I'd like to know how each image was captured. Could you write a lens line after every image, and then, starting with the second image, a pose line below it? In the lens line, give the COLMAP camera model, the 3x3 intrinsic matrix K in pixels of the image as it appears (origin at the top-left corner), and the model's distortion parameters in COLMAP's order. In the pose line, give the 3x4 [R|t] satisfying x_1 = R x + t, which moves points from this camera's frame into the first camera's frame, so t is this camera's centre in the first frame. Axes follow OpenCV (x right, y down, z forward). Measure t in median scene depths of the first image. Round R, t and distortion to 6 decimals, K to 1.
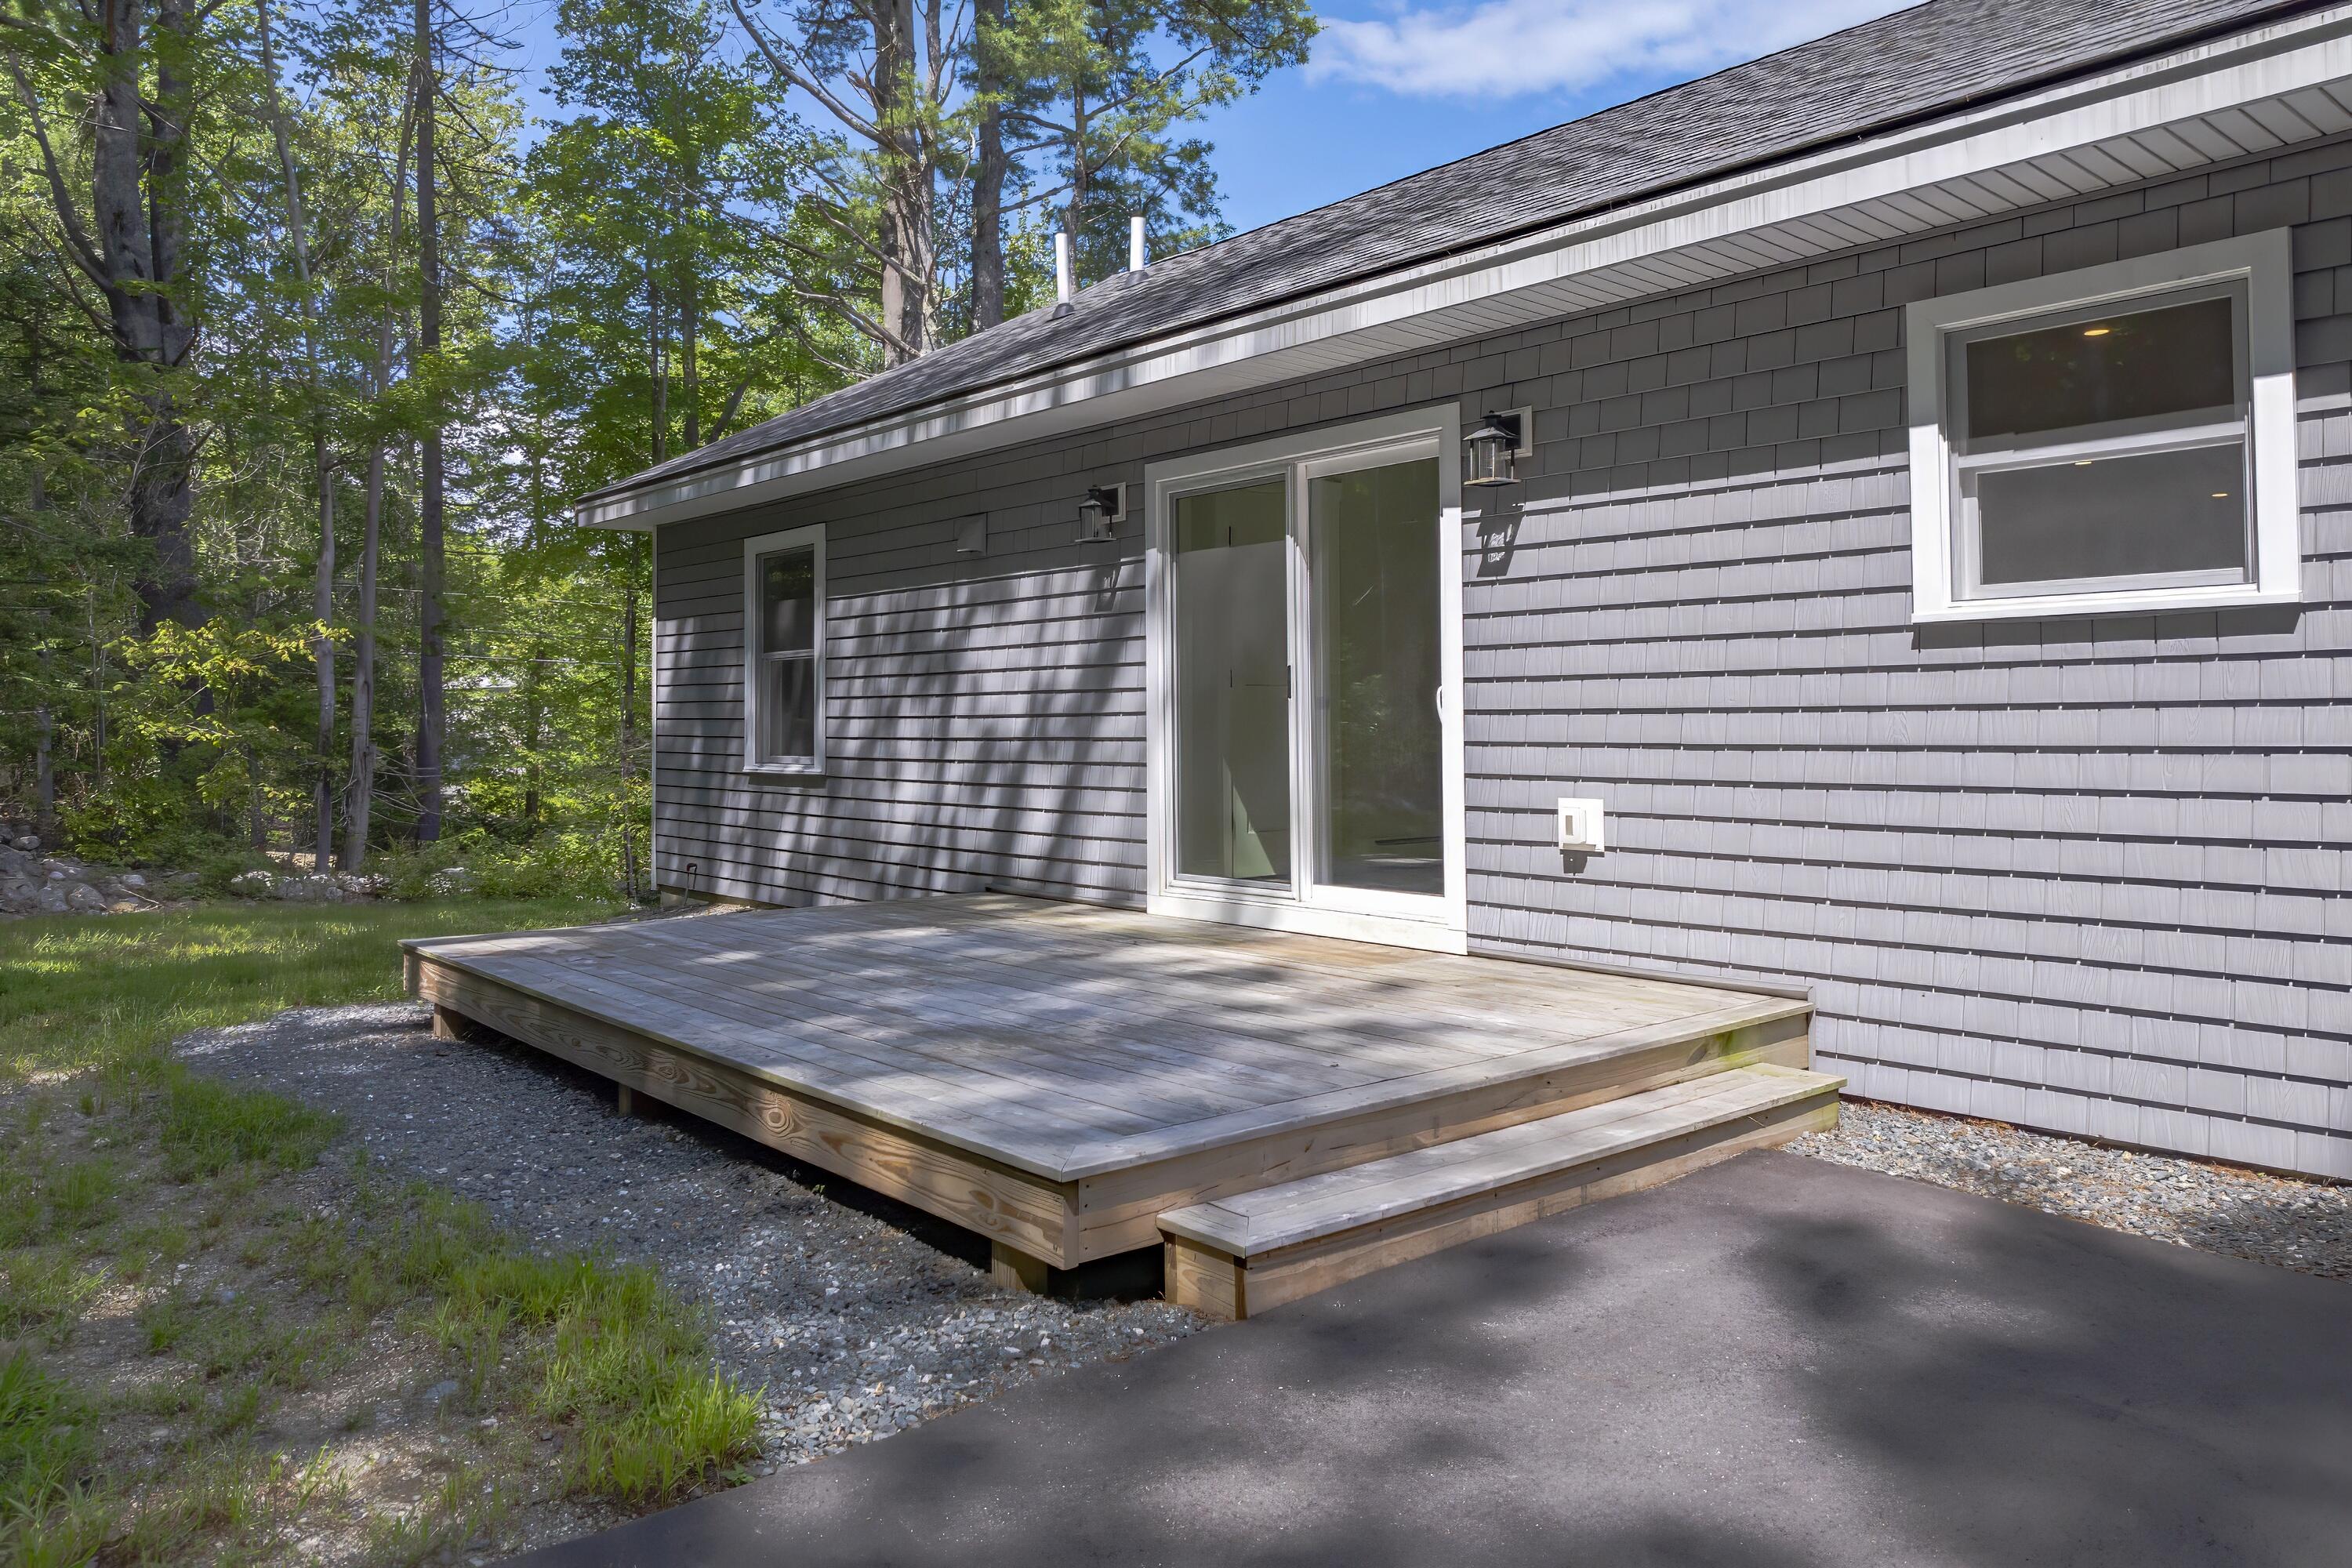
lens RADIAL K [[1632.6, 0, 1173.9], [0, 1632.6, 771.4], [0, 0, 1]] dist [-0.001855, 0.002894]
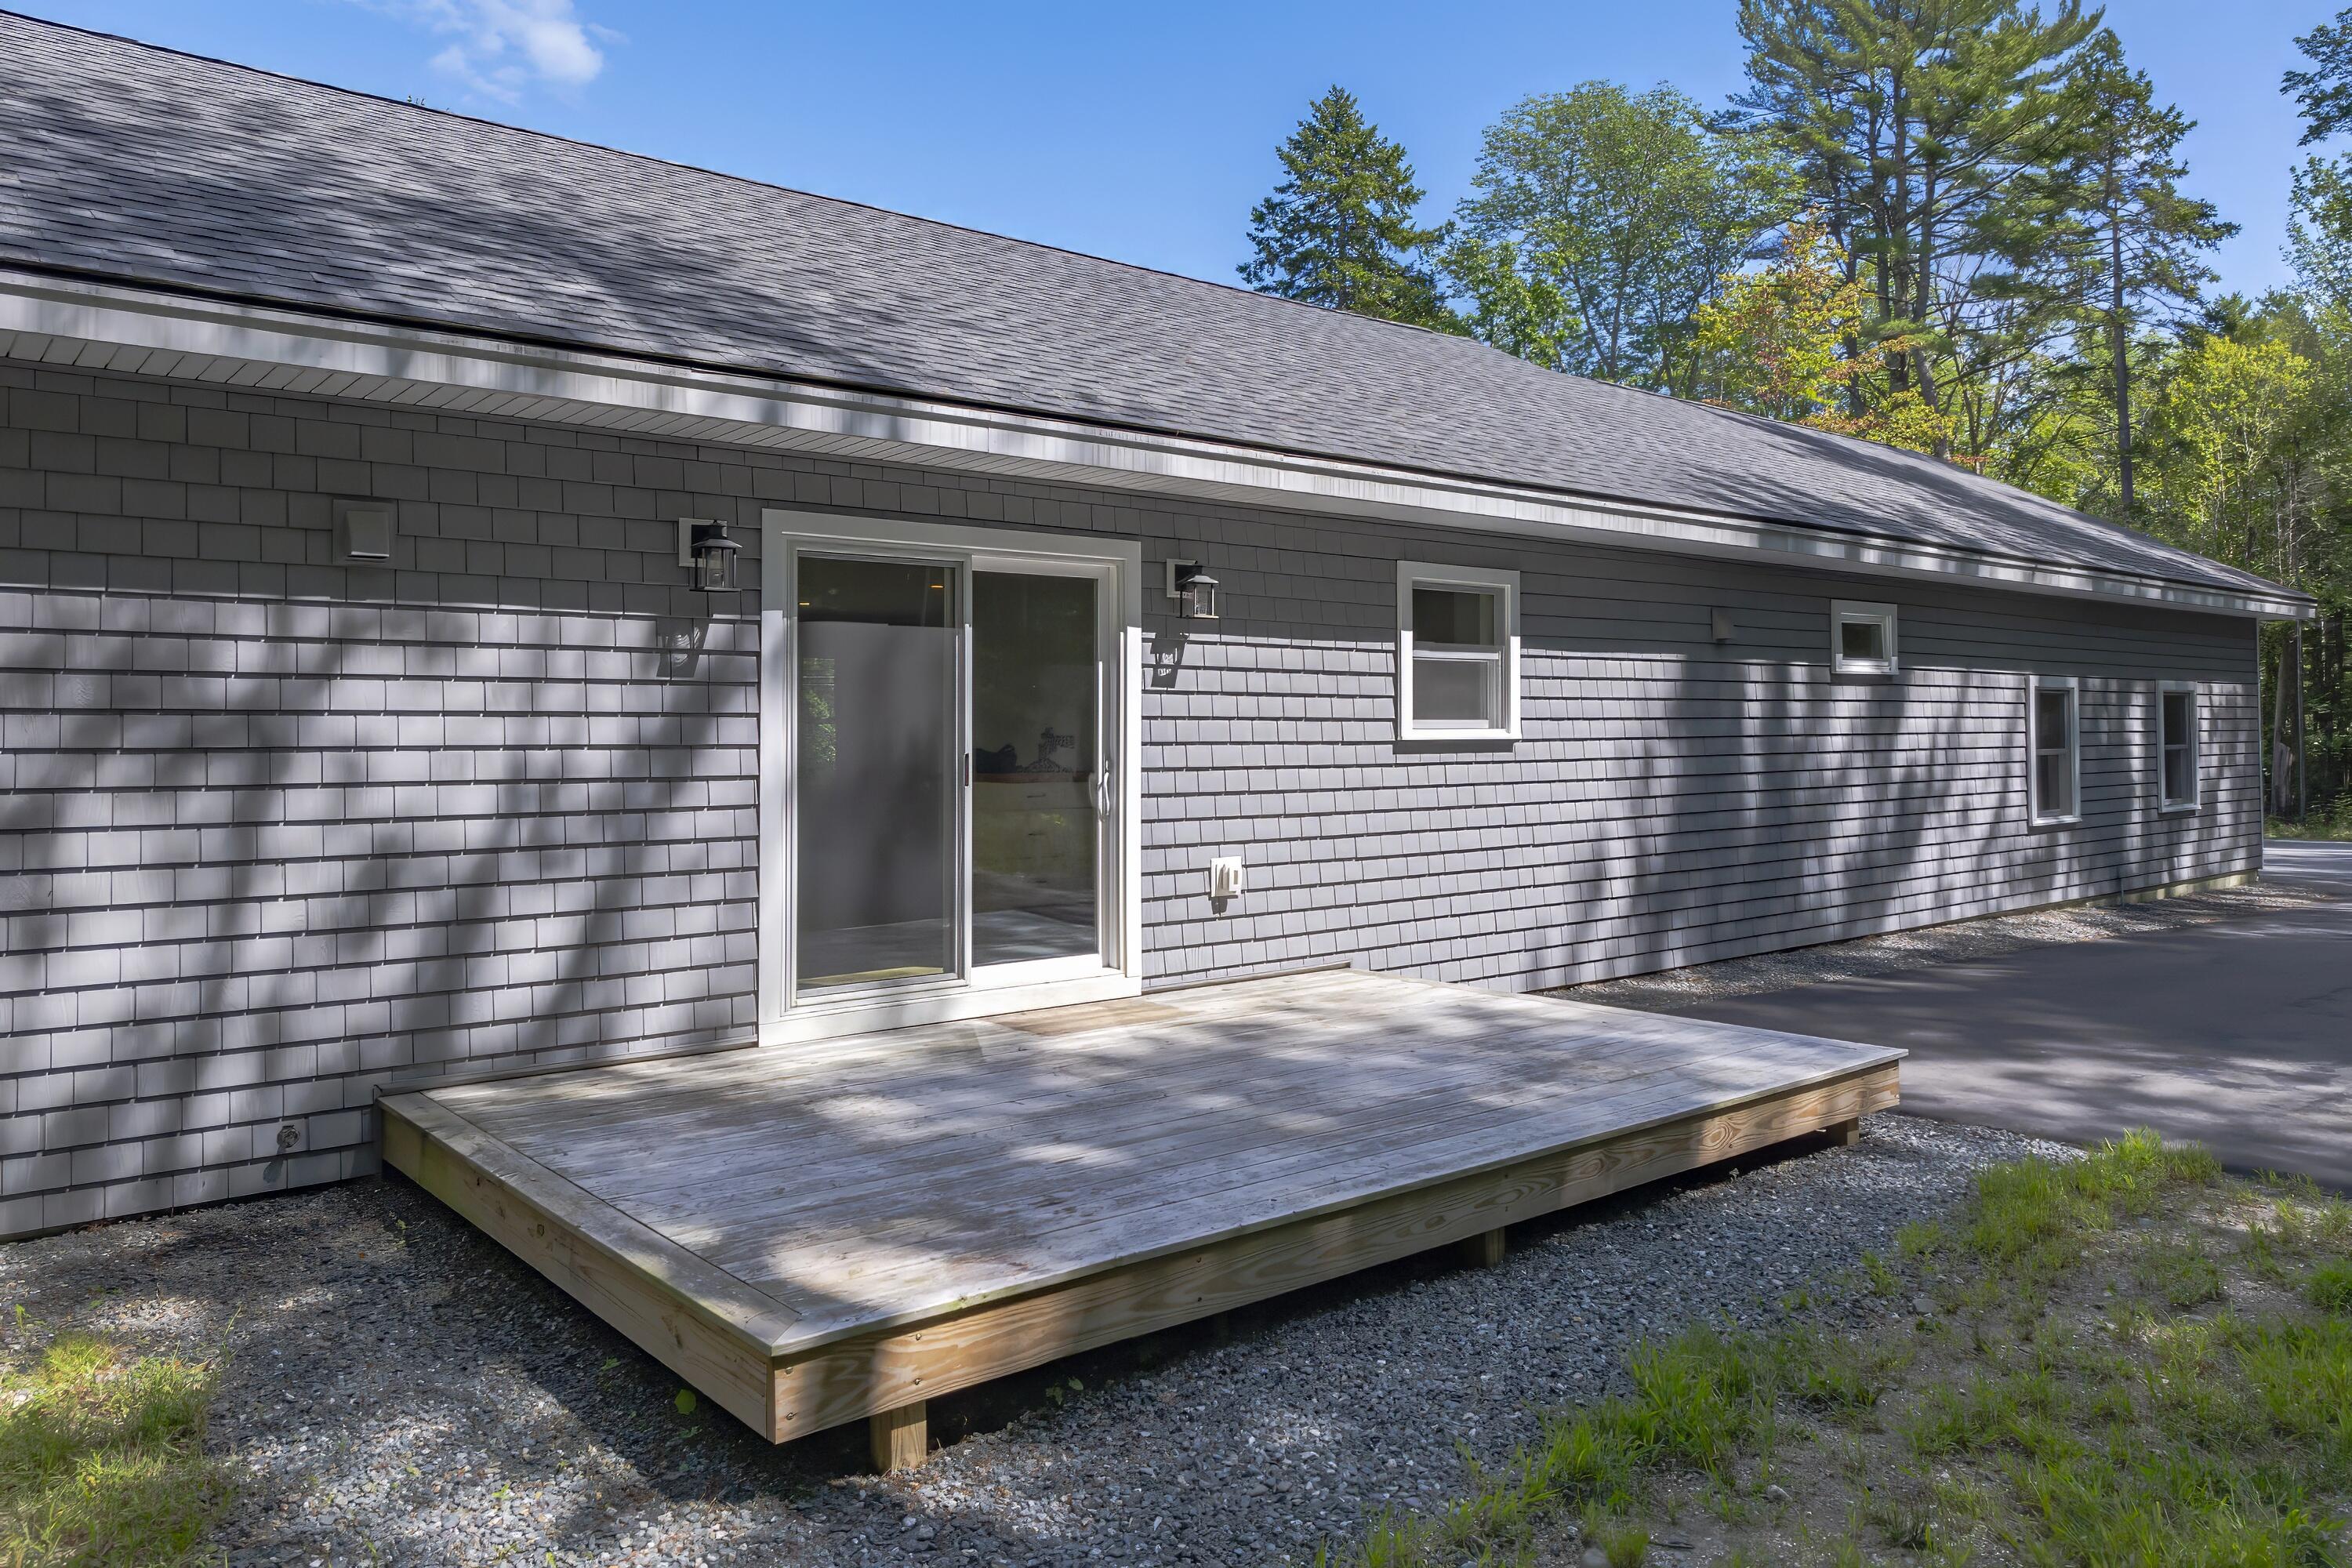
lens RADIAL K [[1632.6, 0, 1173.5], [0, 1632.6, 782.5], [0, 0, 1]] dist [-0.001855, 0.002894]
pose [[0.018665, -0.022488, 0.999573, -0.823421], [0.033903, 0.999186, 0.021846, -0.057178], [-0.999251, 0.033481, 0.019412, 0.754325]]
